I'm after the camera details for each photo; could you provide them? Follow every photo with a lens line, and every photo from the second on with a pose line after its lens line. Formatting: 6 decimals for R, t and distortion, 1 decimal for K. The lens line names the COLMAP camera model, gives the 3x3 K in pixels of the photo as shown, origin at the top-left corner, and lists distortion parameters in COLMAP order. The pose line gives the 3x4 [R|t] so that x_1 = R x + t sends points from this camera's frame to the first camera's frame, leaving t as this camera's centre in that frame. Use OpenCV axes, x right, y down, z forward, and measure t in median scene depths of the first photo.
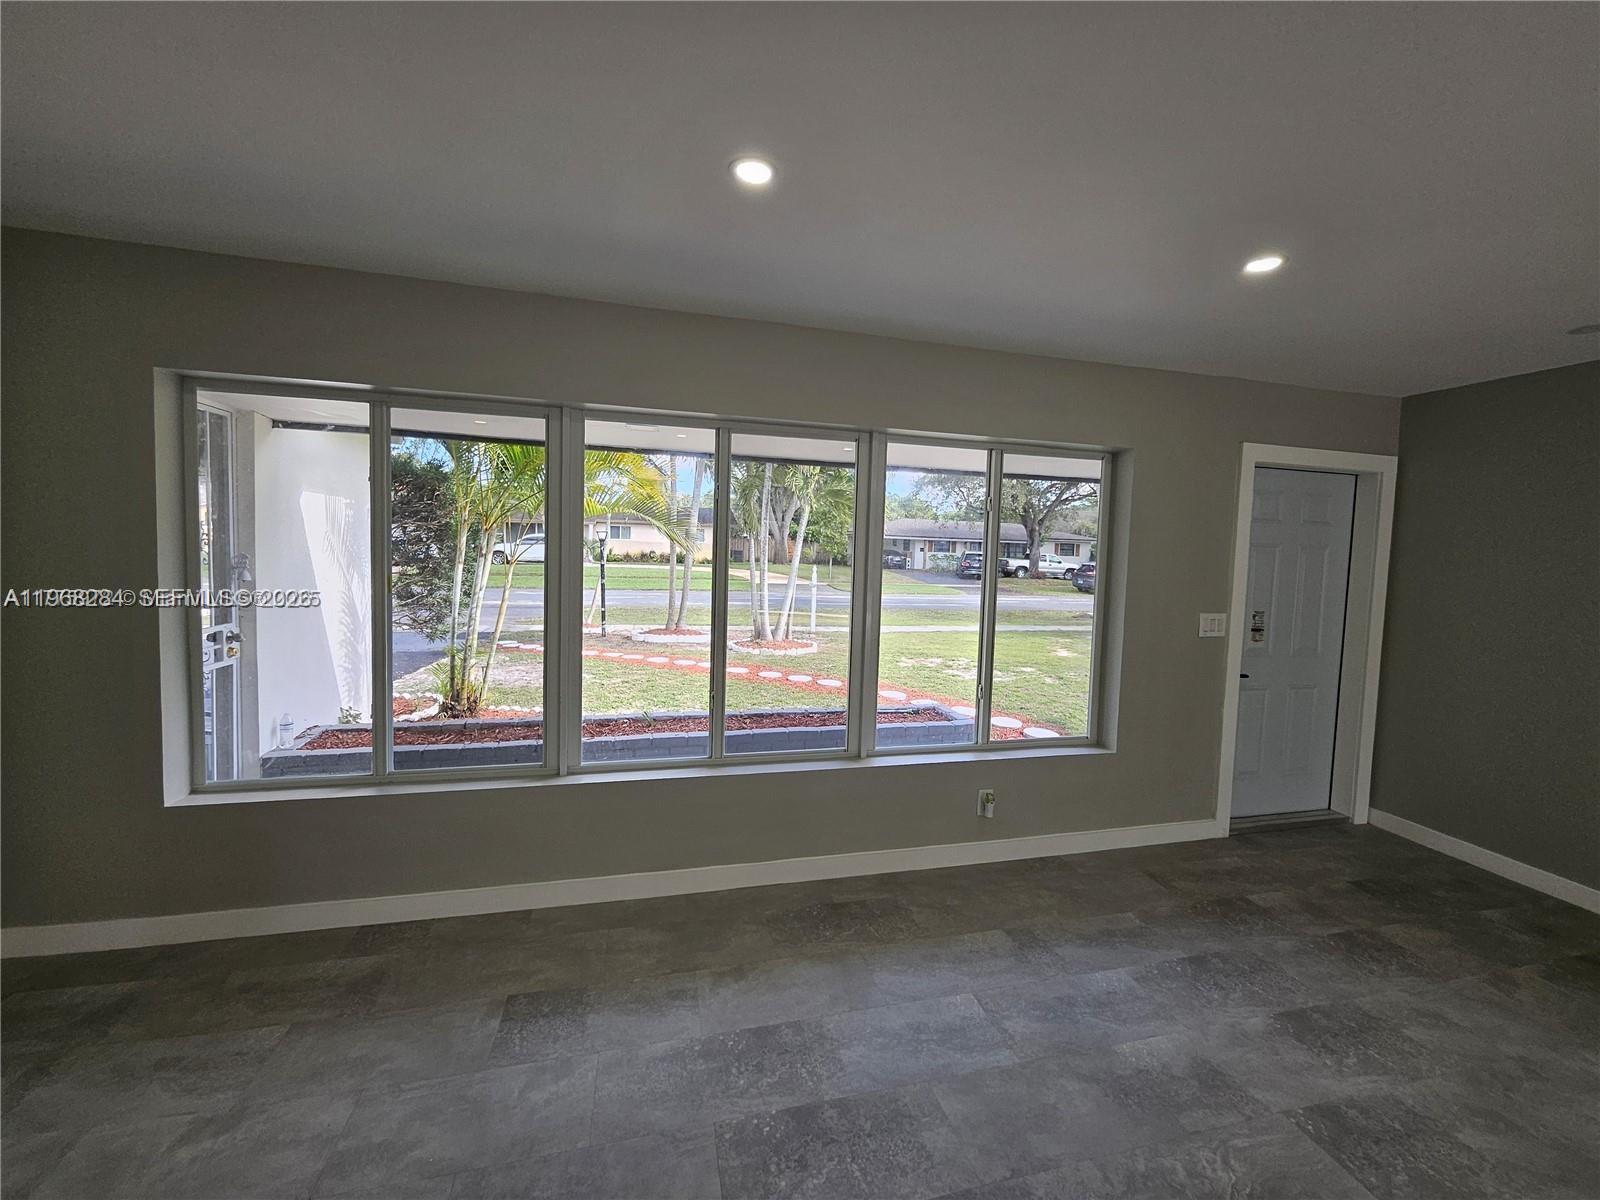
lens RADIAL K [[634.5, 0, 809.1], [0, 634.5, 576.9], [0, 0, 1]] dist [-0.001860, -0.000701]
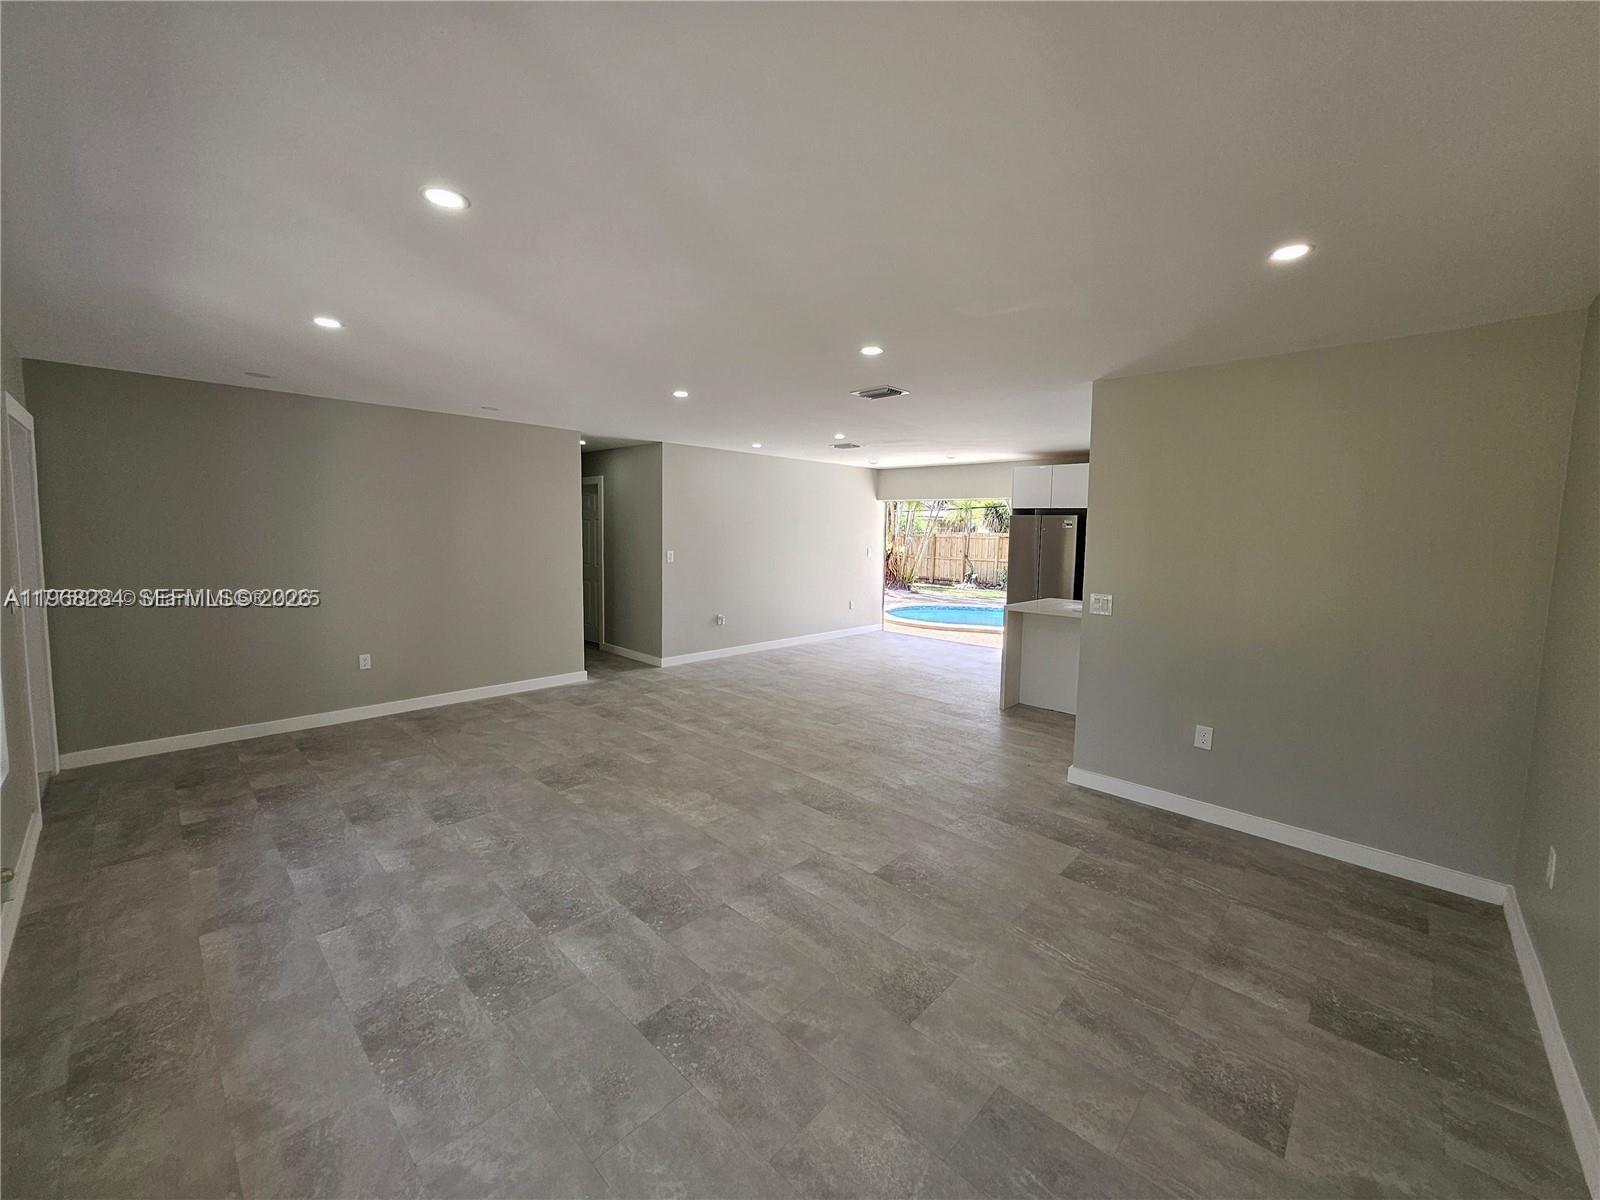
lens RADIAL K [[634.5, 0, 809.1], [0, 634.5, 576.9], [0, 0, 1]] dist [-0.001860, -0.000701]
pose [[-0.539198, -0.107509, 0.835289, -0.750042], [0.008533, 0.991070, 0.133068, -0.068101], [-0.842136, 0.078878, -0.533466, 0.585723]]
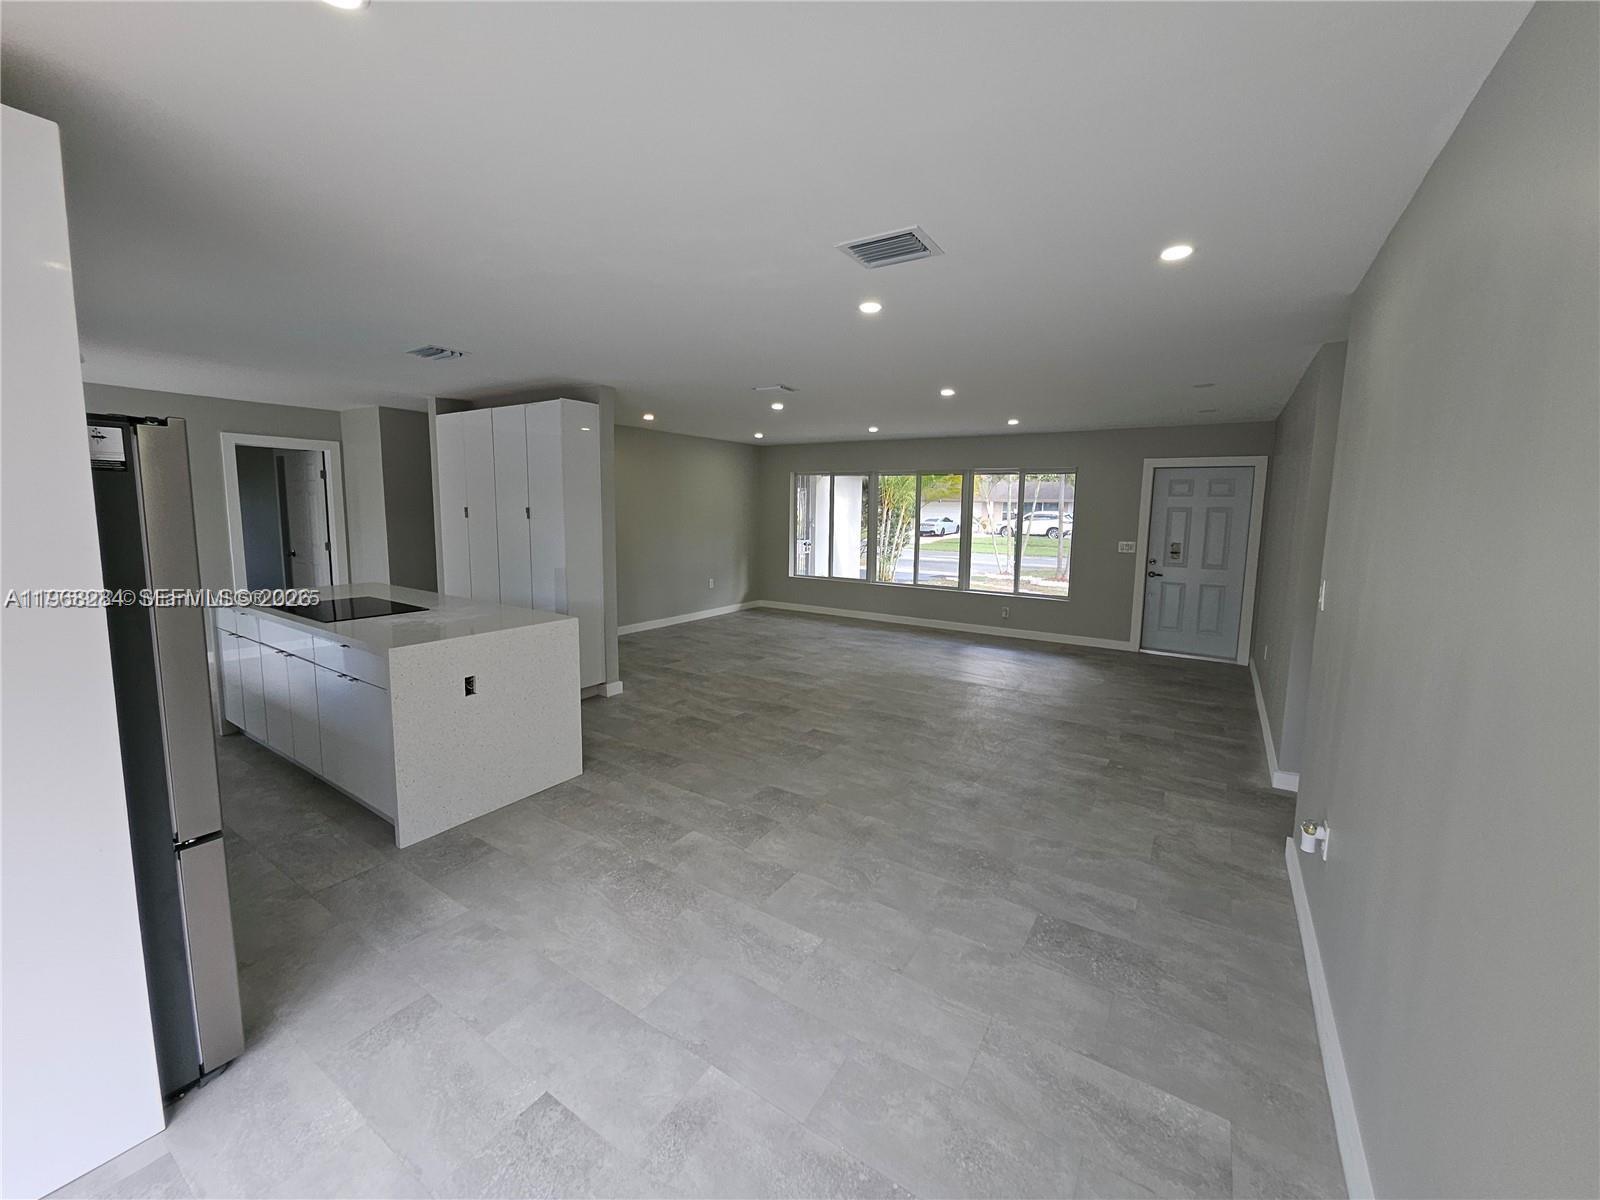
lens RADIAL K [[625.2, 0, 800.0], [0, 625.2, 600.0], [0, 0, 1]] dist [-0.001230, -0.000138]
pose [[0.674954, 0.085304, -0.732912, 1.576735], [-0.031510, 0.995721, 0.086875, 0.114759], [0.737186, -0.035543, 0.674754, -1.321035]]
